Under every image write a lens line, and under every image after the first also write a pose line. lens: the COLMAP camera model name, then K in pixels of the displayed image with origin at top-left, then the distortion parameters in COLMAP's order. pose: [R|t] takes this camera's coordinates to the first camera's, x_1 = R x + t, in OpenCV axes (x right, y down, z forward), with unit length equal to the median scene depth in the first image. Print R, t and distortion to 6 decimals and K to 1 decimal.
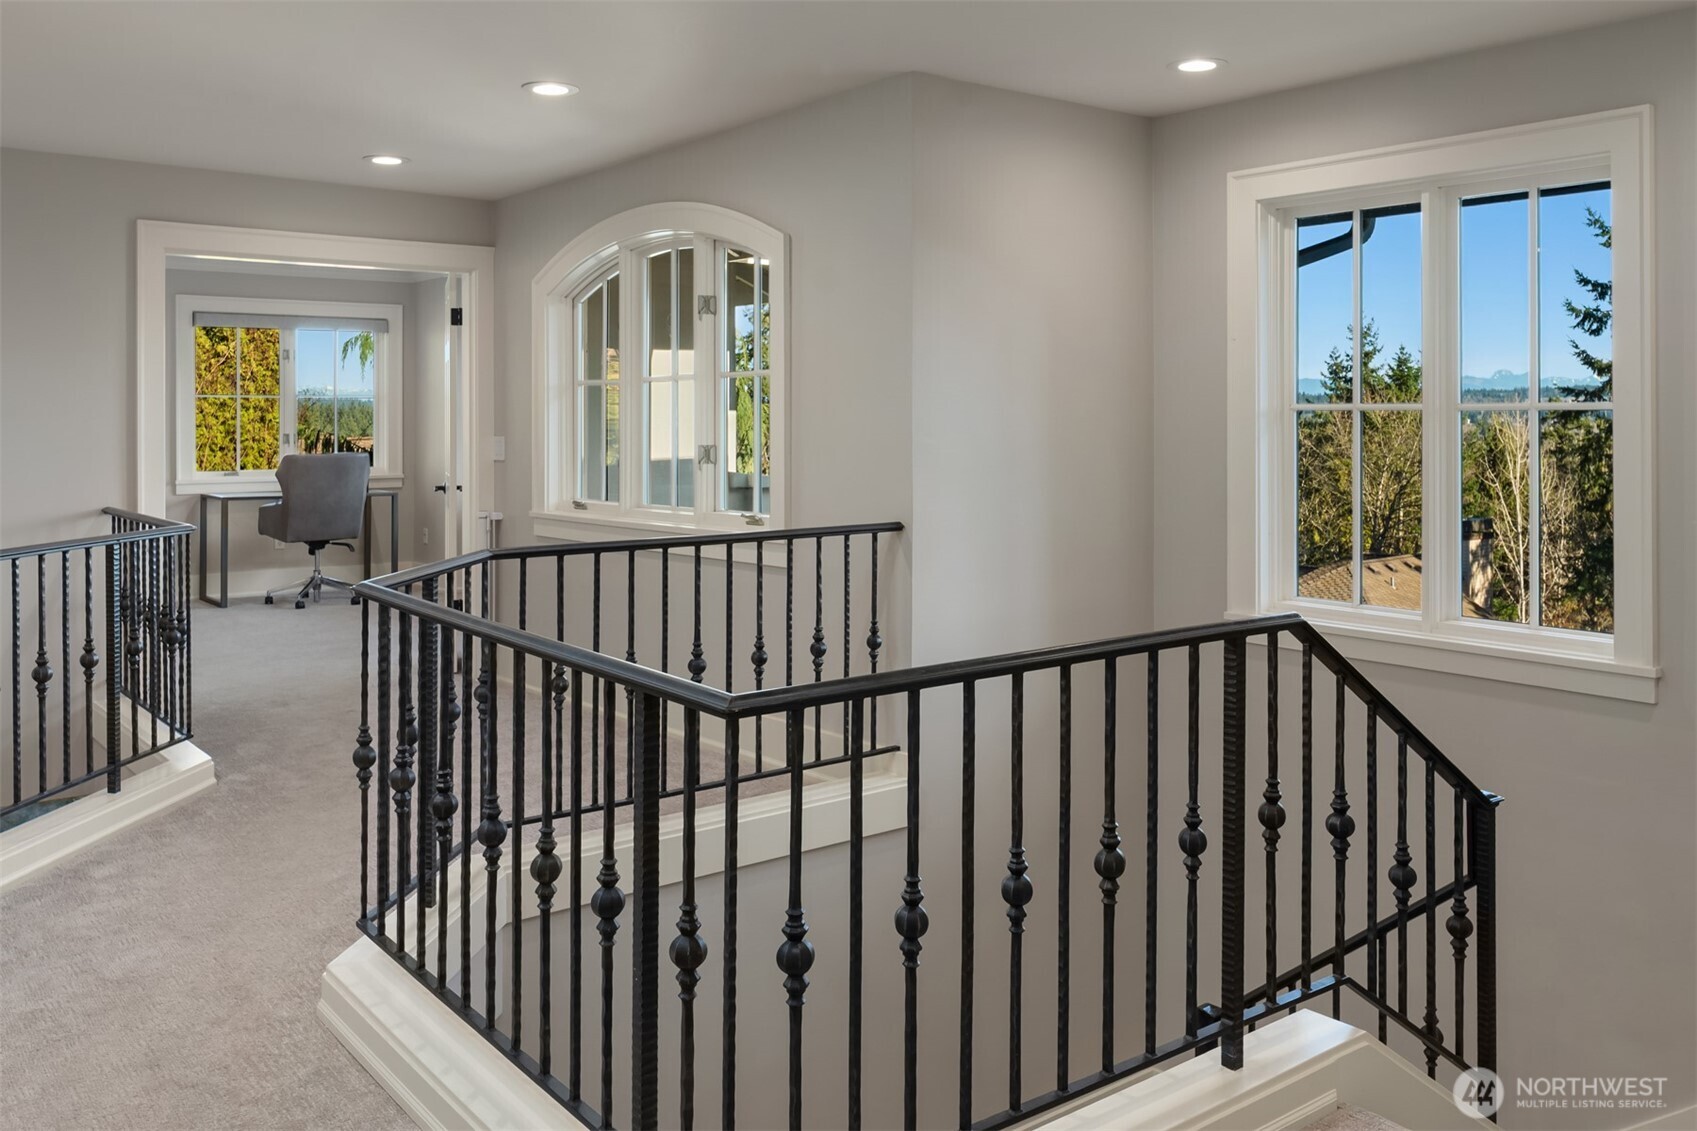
lens RADIAL K [[1377.3, 0, 848.5], [0, 1377.3, 565.5], [0, 0, 1]] dist [0.071684, 0.001344]
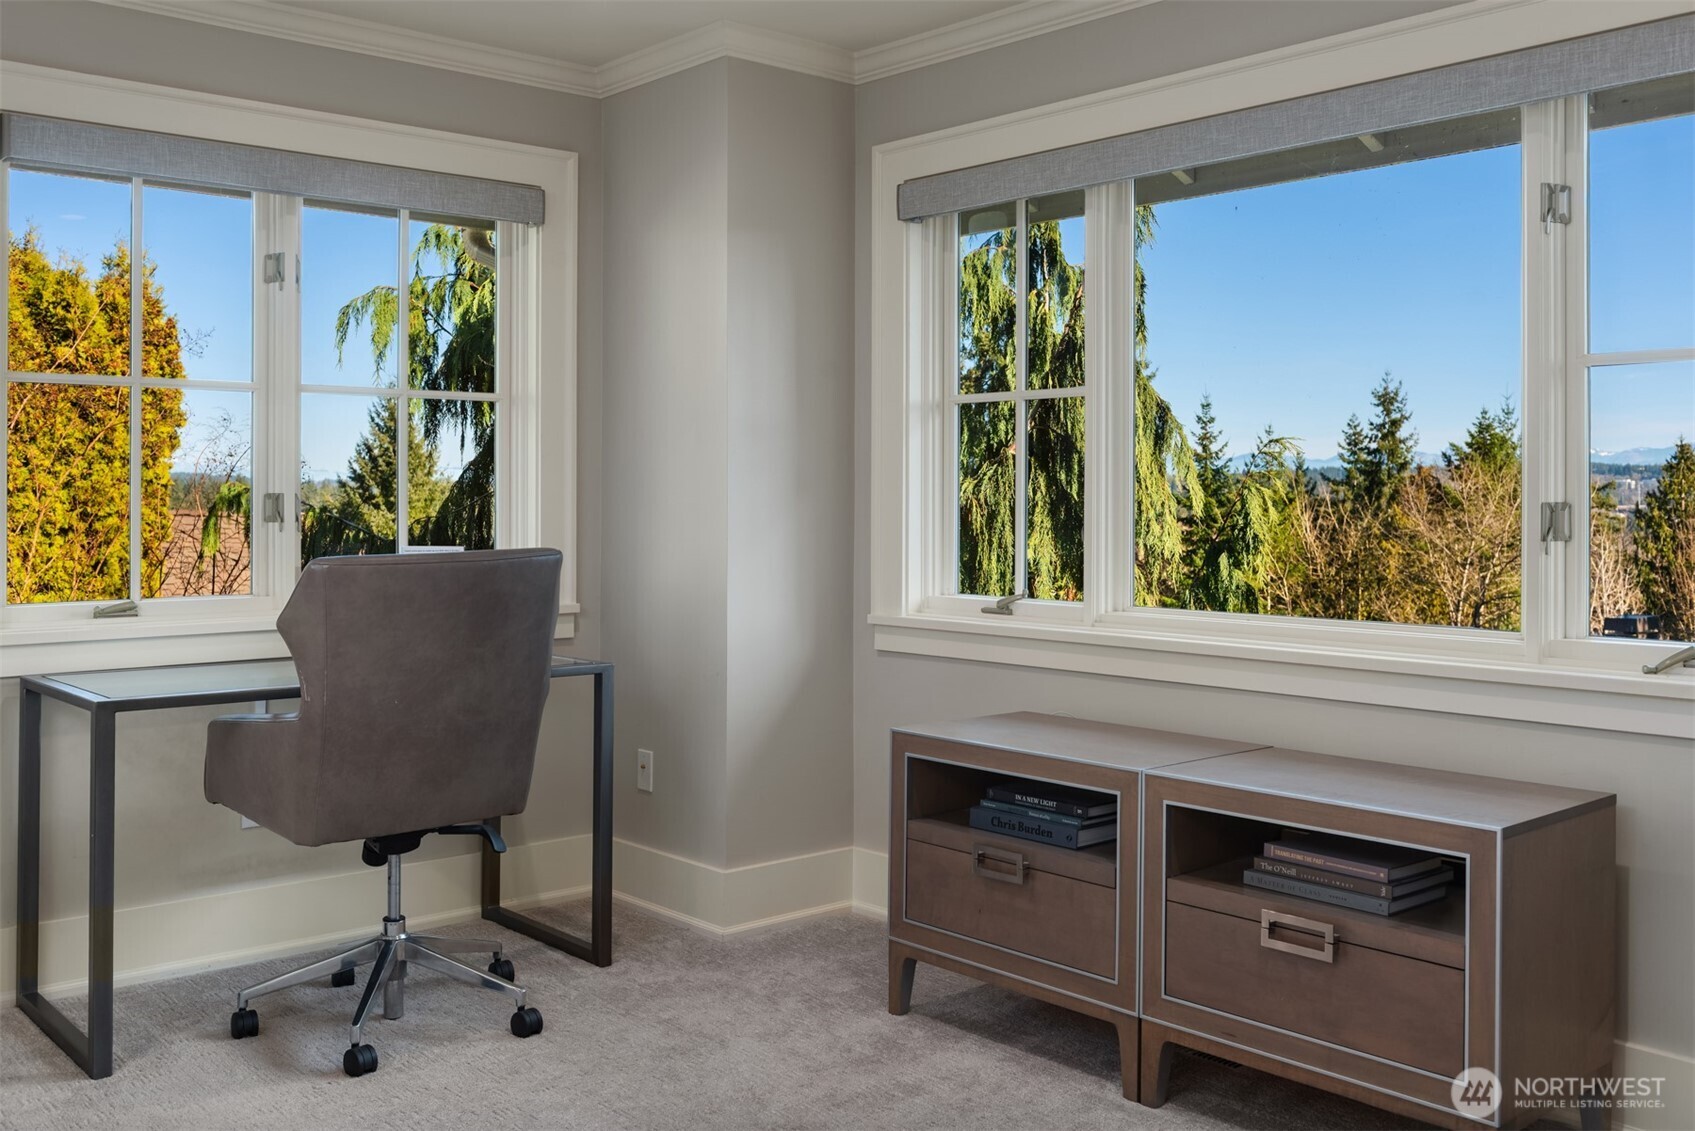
lens RADIAL K [[1544.3, 0, 848.7], [0, 1544.3, 634.2], [0, 0, 1]] dist [0.100878, -0.003502]
pose [[0.998931, -0.001836, 0.046182, -0.164916], [0.002603, 0.999859, -0.016561, -0.031196], [-0.046145, 0.016664, 0.998796, 0.356245]]
